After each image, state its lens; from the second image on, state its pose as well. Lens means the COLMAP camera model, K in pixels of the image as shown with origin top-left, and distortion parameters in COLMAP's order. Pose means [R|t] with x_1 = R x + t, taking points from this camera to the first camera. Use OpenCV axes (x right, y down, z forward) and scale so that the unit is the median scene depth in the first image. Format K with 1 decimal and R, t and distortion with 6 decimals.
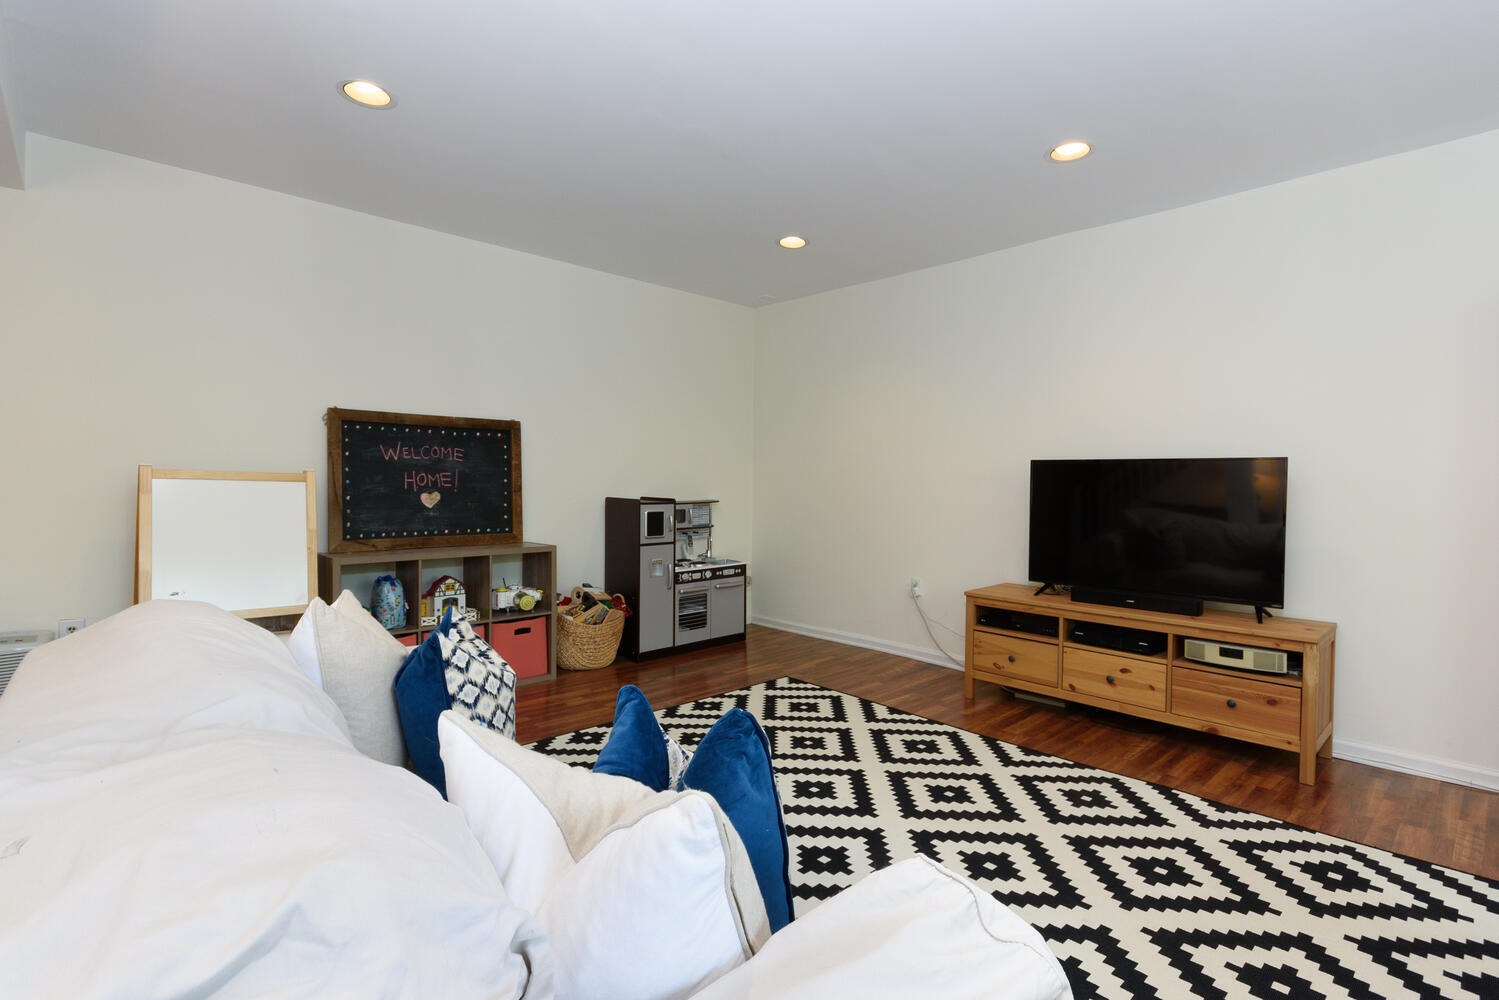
lens RADIAL K [[664.9, 0, 746.8], [0, 664.9, 497.3], [0, 0, 1]] dist [0.003505, 0.000400]
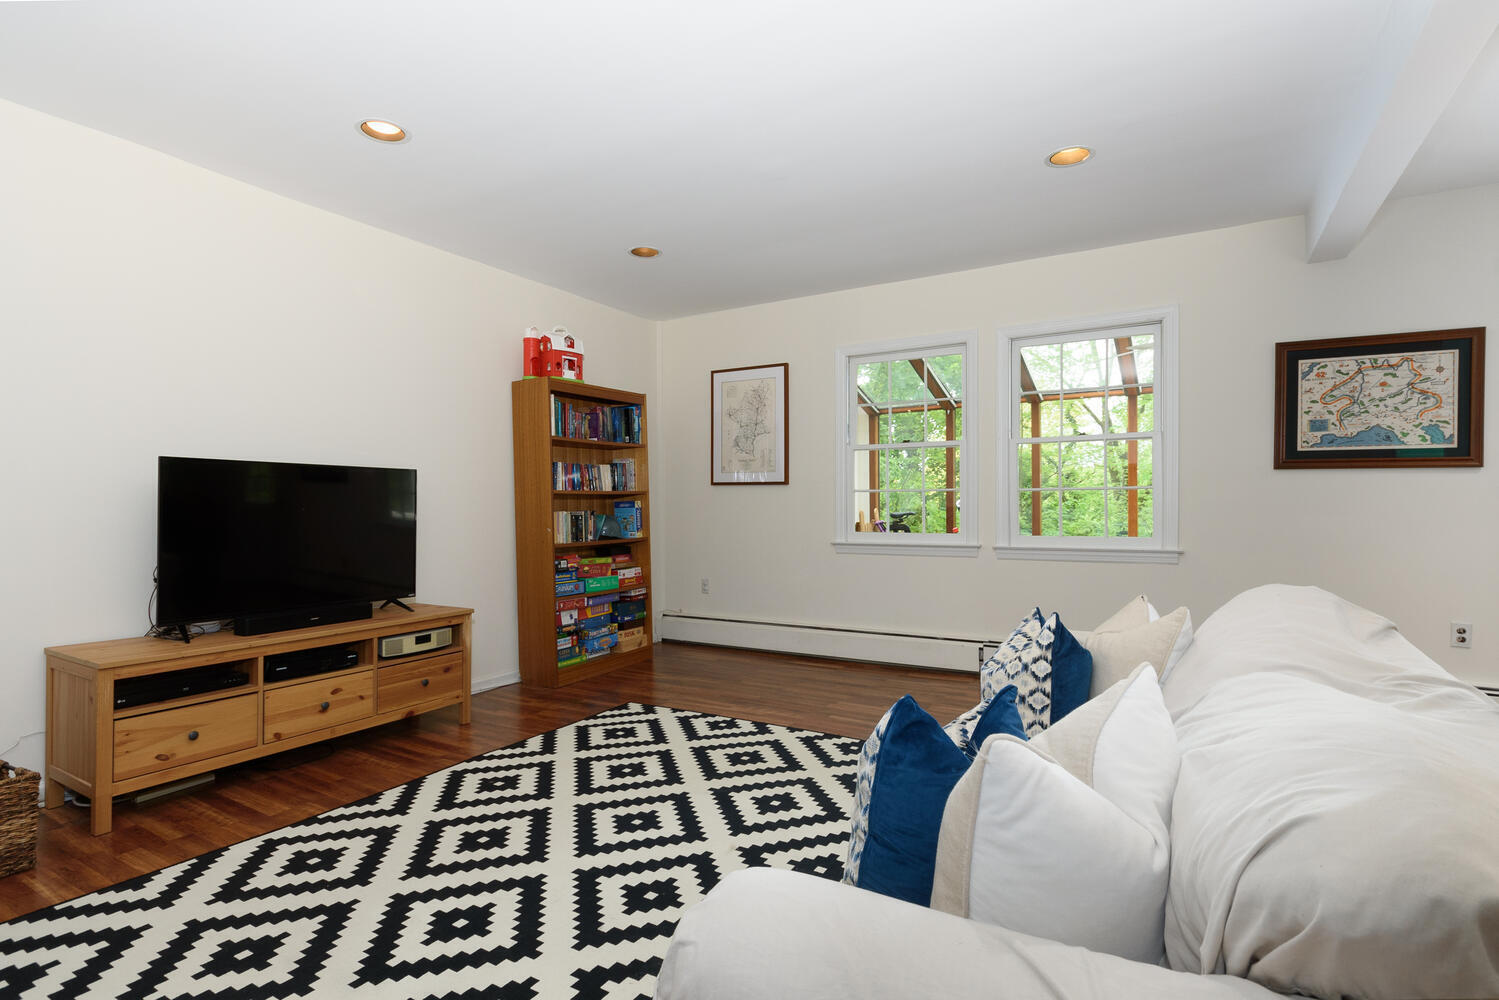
lens RADIAL K [[719.0, 0, 748.6], [0, 719.0, 498.9], [0, 0, 1]] dist [-0.004990, 0.000523]
pose [[-0.238879, -0.007080, 0.971024, -0.558681], [0.015630, 0.999816, 0.011135, -0.011182], [-0.970924, 0.017837, -0.238724, 0.692592]]
